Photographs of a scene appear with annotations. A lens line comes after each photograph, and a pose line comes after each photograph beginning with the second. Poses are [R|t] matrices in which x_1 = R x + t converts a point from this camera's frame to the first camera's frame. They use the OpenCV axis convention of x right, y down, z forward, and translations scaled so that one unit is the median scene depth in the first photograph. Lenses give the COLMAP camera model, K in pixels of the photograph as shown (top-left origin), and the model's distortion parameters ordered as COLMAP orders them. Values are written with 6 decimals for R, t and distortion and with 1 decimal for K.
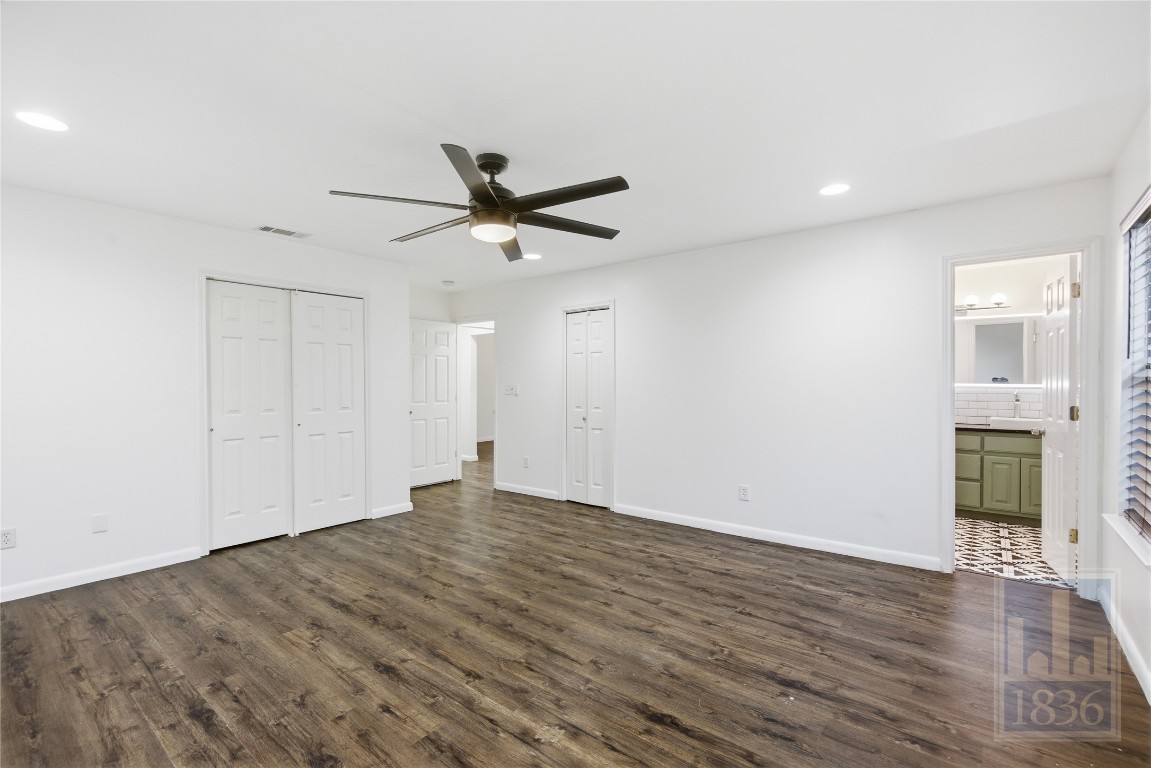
lens RADIAL K [[513.5, 0, 577.3], [0, 513.5, 386.8], [0, 0, 1]] dist [0.016359, -0.004494]
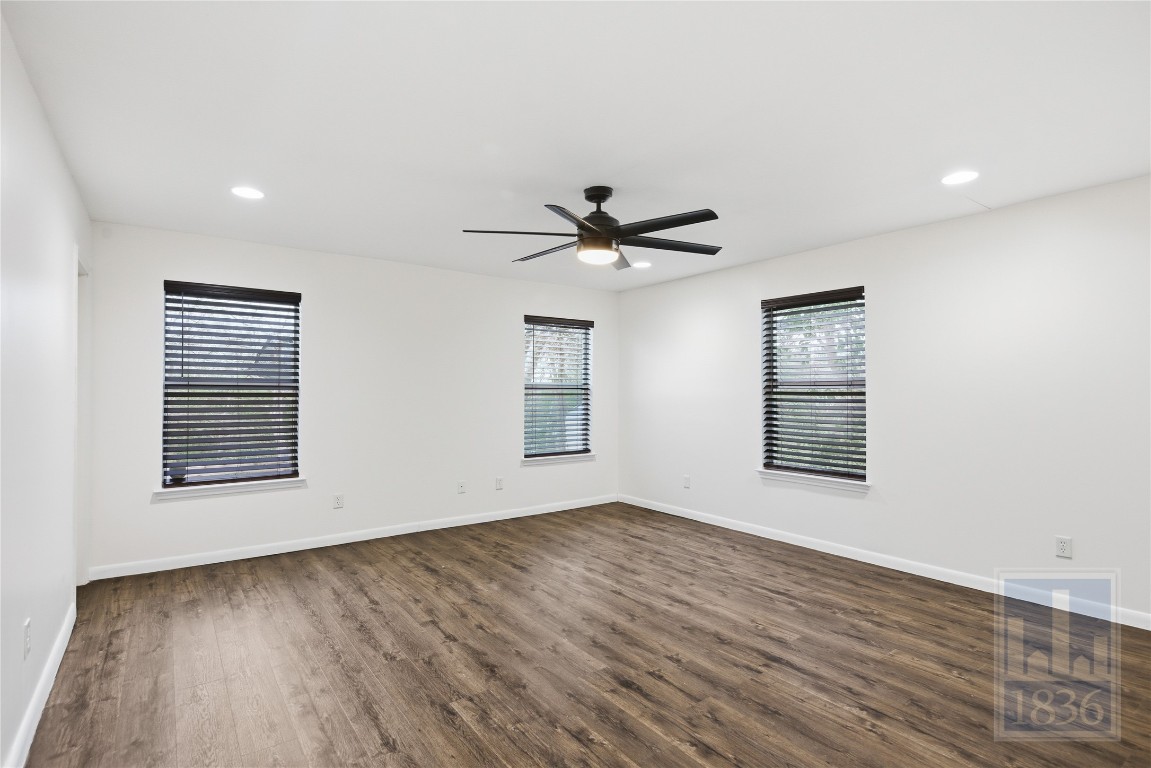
lens RADIAL K [[560.2, 0, 575.9], [0, 560.2, 390.7], [0, 0, 1]] dist [0.018220, -0.000249]
pose [[-0.967293, 0.004789, 0.253618, -0.352431], [0.005436, 0.999984, 0.001852, -0.009911], [-0.253605, 0.003171, -0.967303, 1.825421]]
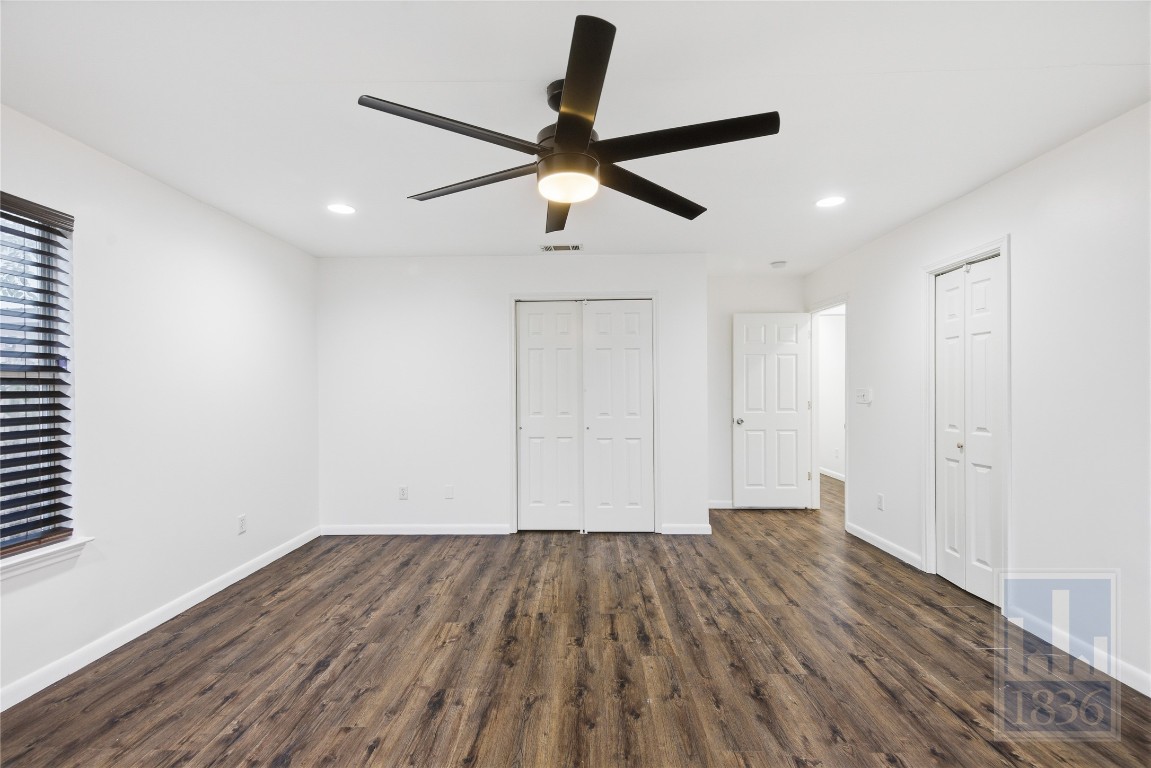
lens RADIAL K [[513.5, 0, 572.1], [0, 513.5, 384.7], [0, 0, 1]] dist [0.016359, -0.004494]
pose [[0.610453, -0.008184, -0.792010, 0.367112], [-0.001602, 0.999932, -0.011567, -0.003201], [0.792051, 0.008330, 0.610398, 0.458716]]
